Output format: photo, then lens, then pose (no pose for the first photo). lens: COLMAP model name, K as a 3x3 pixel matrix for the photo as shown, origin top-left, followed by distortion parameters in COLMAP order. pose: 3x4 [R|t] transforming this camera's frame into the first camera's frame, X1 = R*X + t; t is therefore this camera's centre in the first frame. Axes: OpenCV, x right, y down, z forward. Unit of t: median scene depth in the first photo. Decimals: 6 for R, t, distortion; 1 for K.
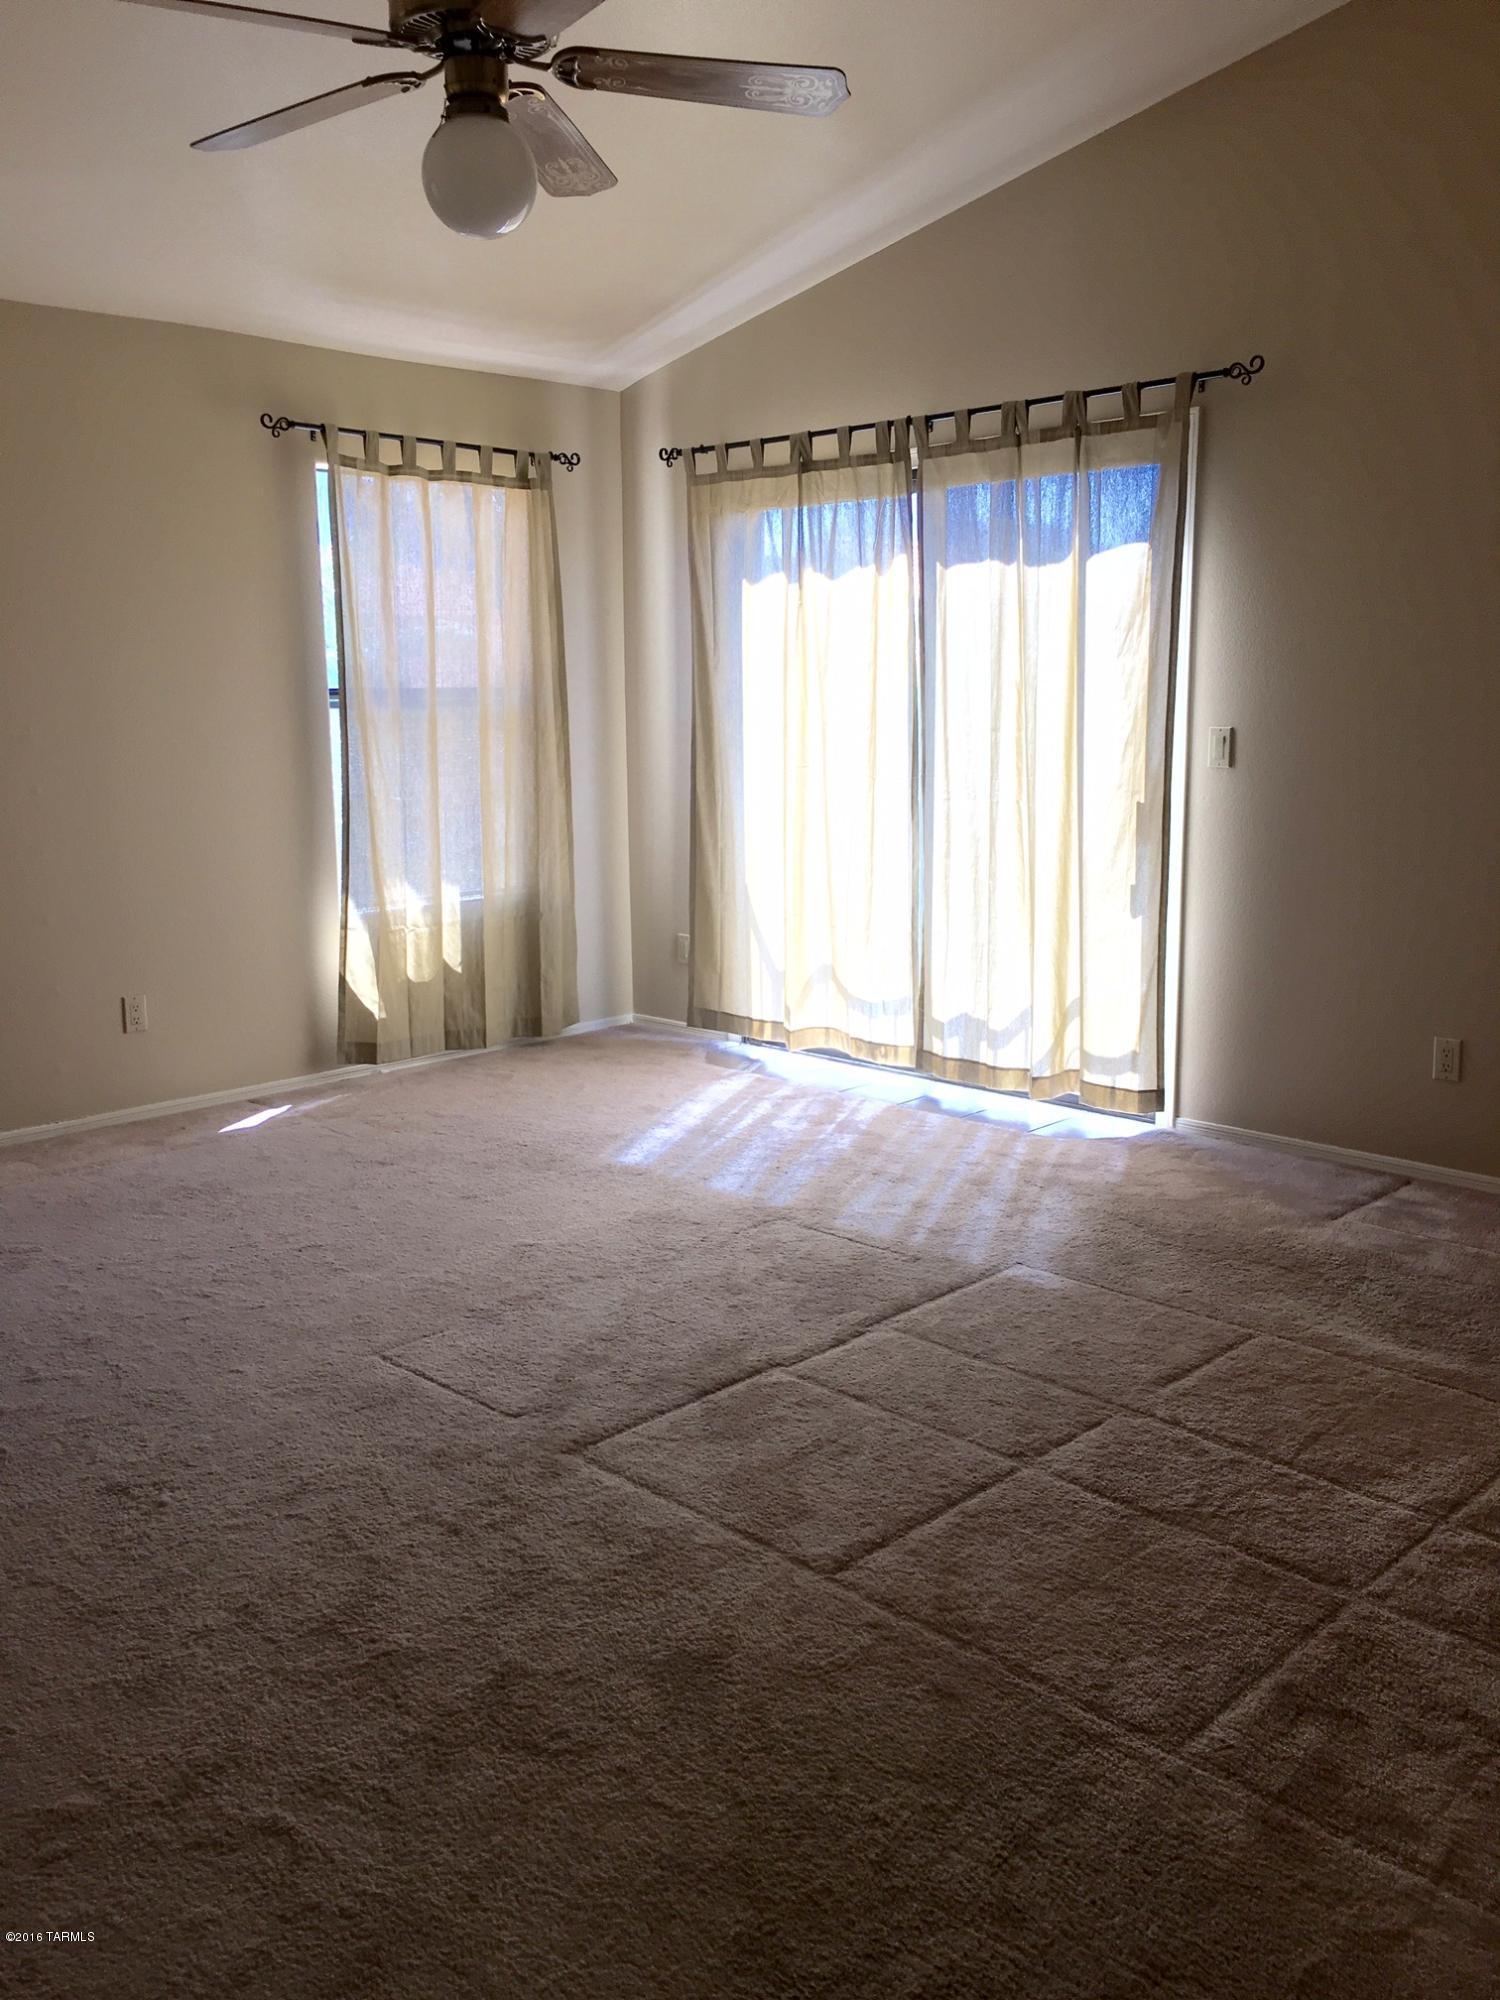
lens RADIAL K [[1711.2, 0, 747.4], [0, 1711.2, 989.1], [0, 0, 1]] dist [0.072631, -0.092029]
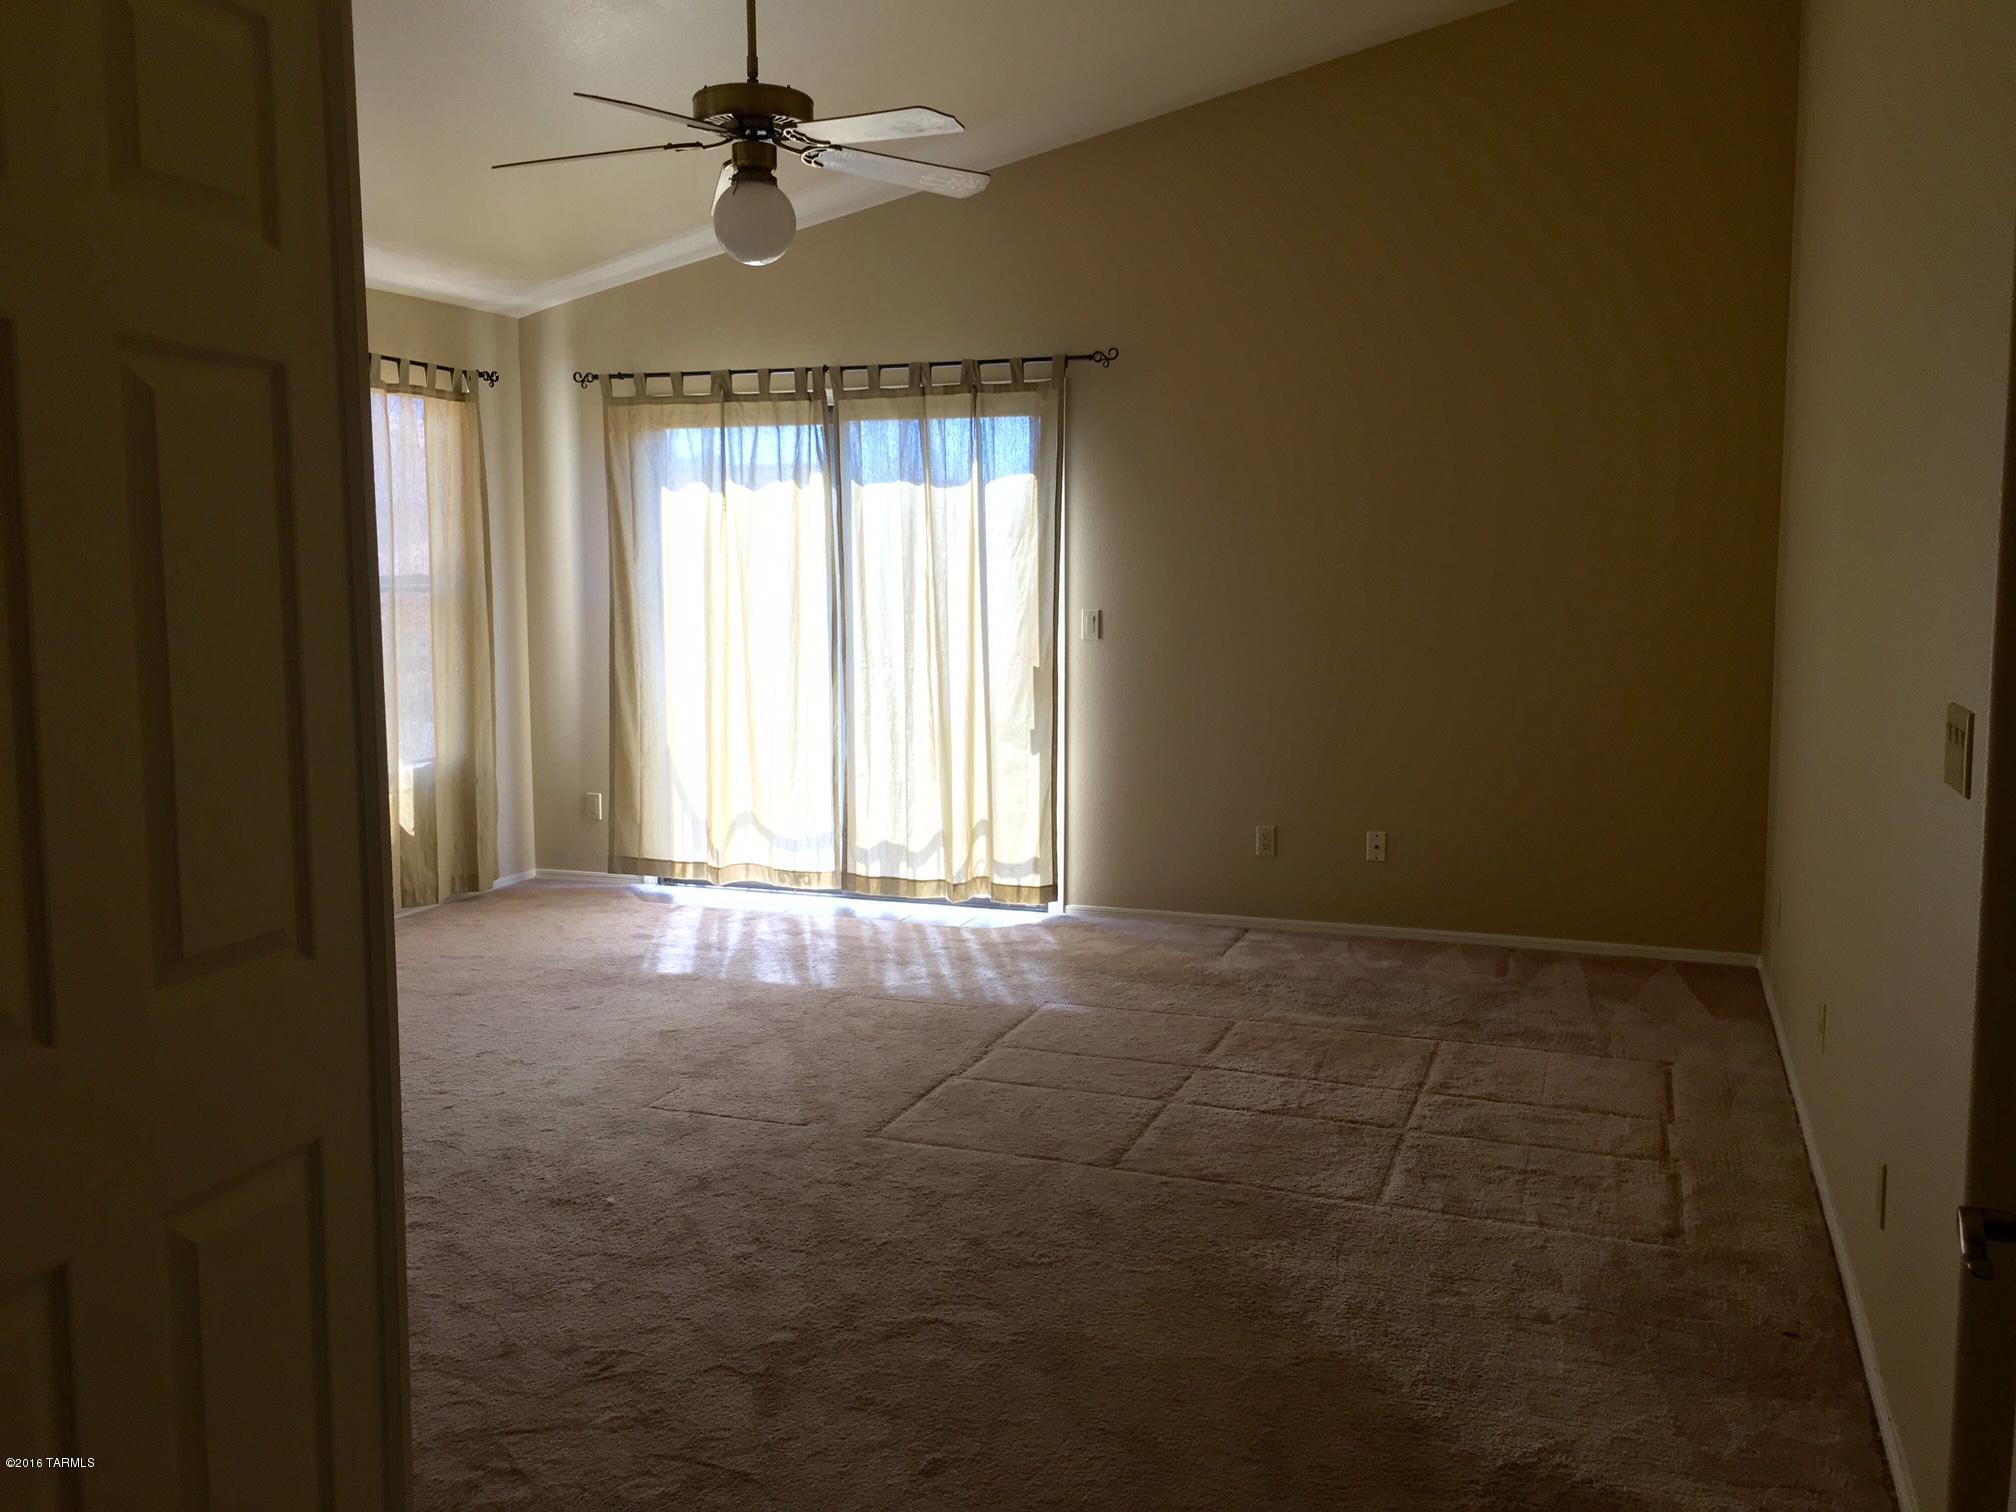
lens RADIAL K [[1724.9, 0, 1005.4], [0, 1724.9, 748.6], [0, 0, 1]] dist [0.072631, -0.092029]
pose [[0.911771, -0.037231, 0.409007, -0.339396], [0.066054, 0.996211, -0.056567, 0.028267], [-0.405351, 0.078593, 0.910776, -0.197448]]
